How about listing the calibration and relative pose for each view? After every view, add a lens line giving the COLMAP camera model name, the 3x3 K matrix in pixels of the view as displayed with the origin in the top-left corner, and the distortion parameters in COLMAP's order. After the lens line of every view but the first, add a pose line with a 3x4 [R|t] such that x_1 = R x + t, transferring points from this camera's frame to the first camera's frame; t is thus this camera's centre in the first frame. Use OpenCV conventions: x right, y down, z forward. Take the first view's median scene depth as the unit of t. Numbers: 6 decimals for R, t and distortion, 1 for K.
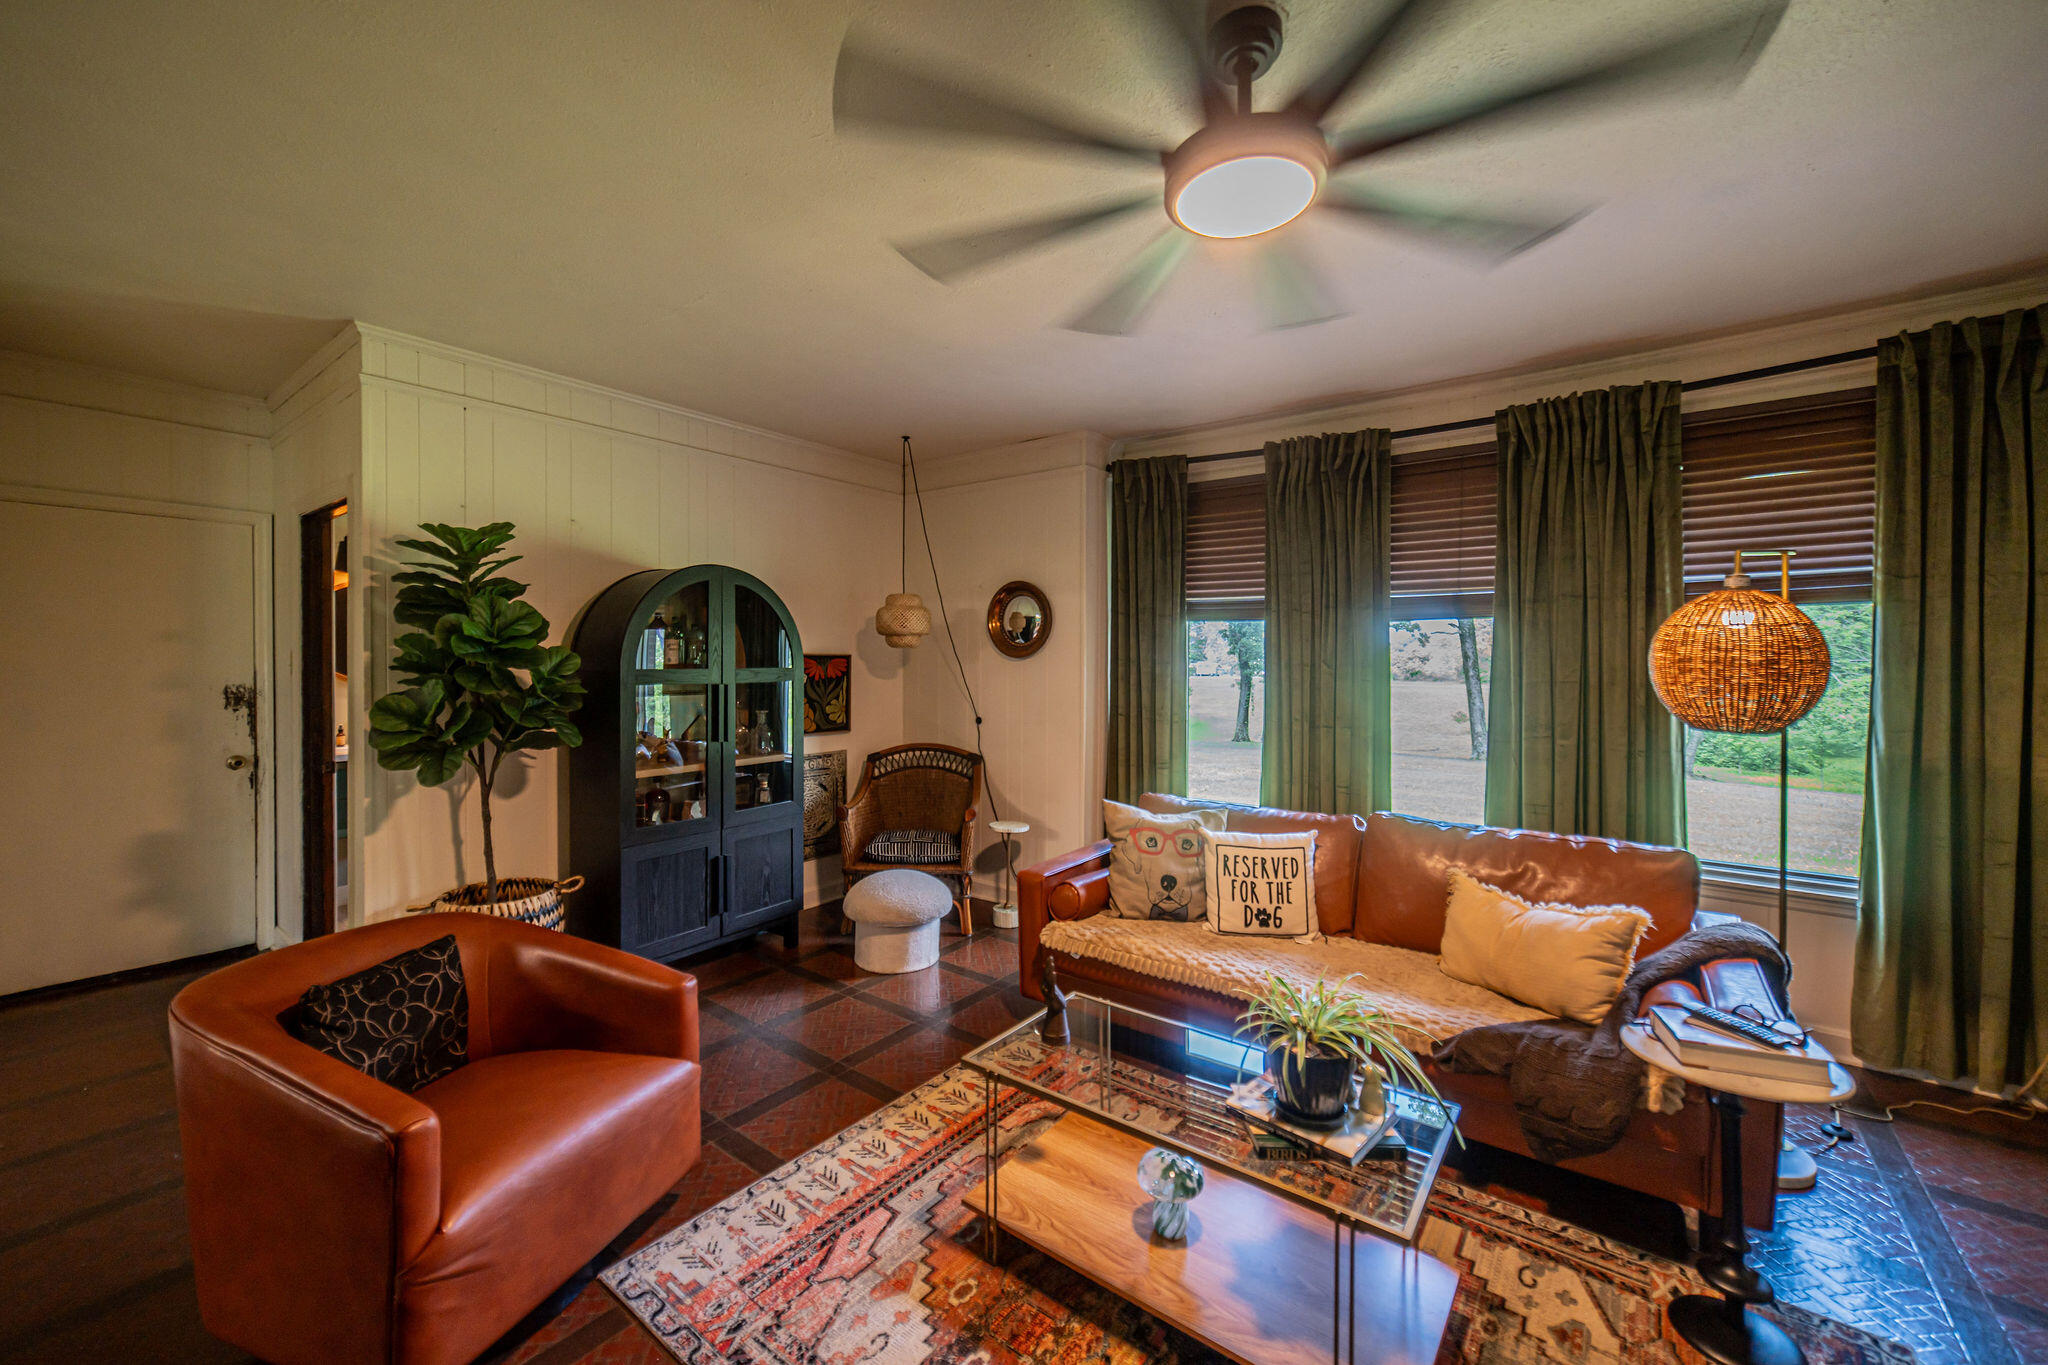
lens RADIAL K [[805.5, 0, 1017.2], [0, 805.5, 666.5], [0, 0, 1]] dist [-0.002770, 0.002612]
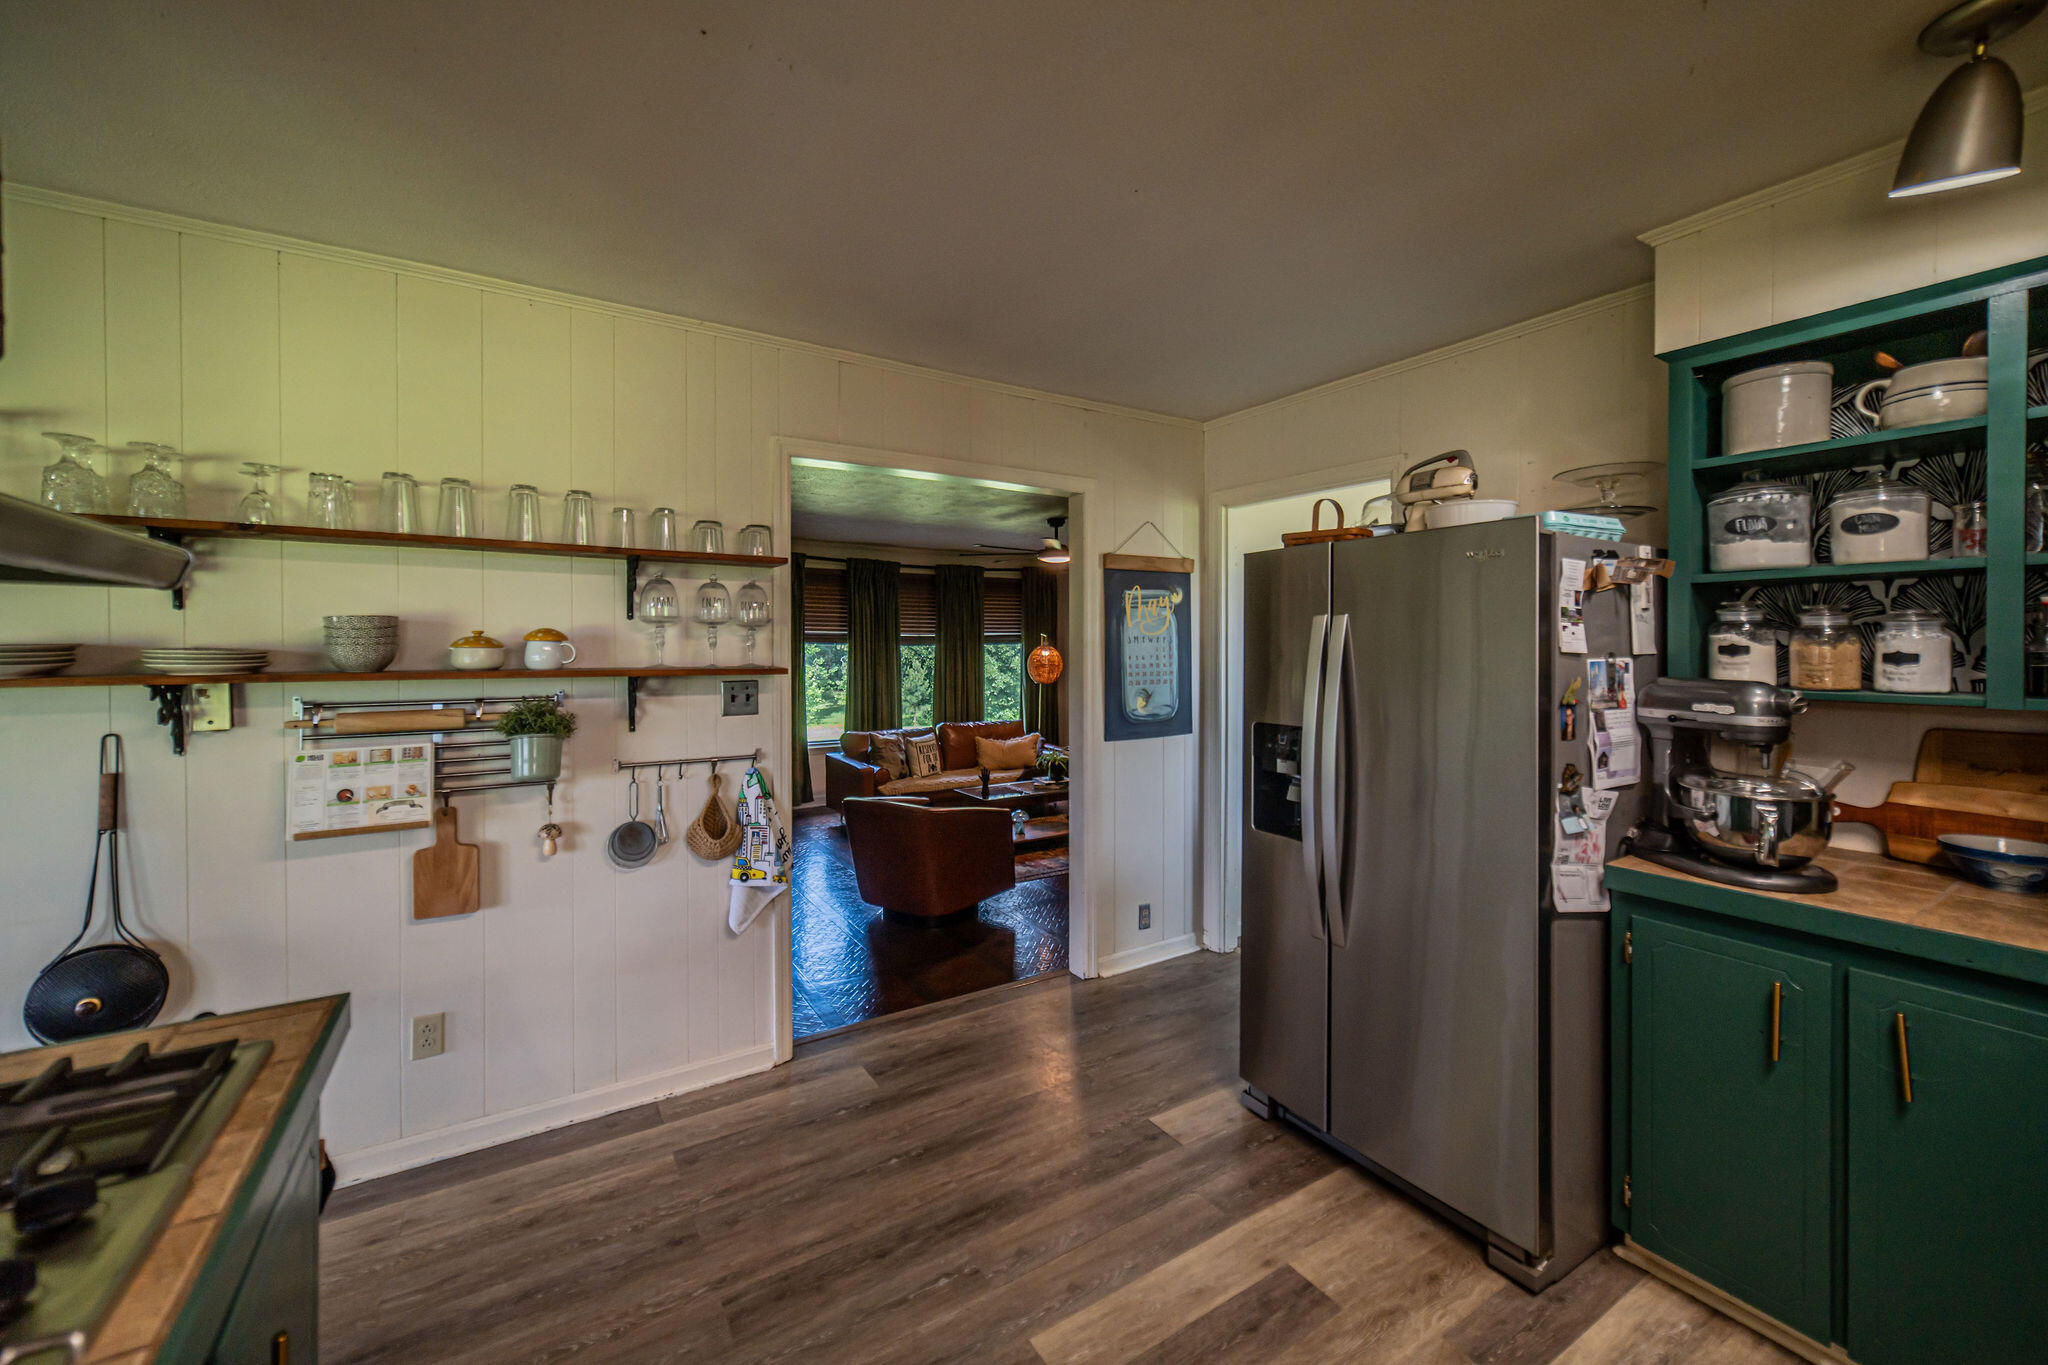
lens RADIAL K [[805.5, 0, 1023.0], [0, 805.5, 665.5], [0, 0, 1]] dist [-0.002770, 0.002612]
pose [[0.355611, -0.013208, 0.934541, -1.866414], [0.014570, 0.999857, 0.008587, -0.019736], [-0.934521, 0.010562, 0.355752, -0.164879]]
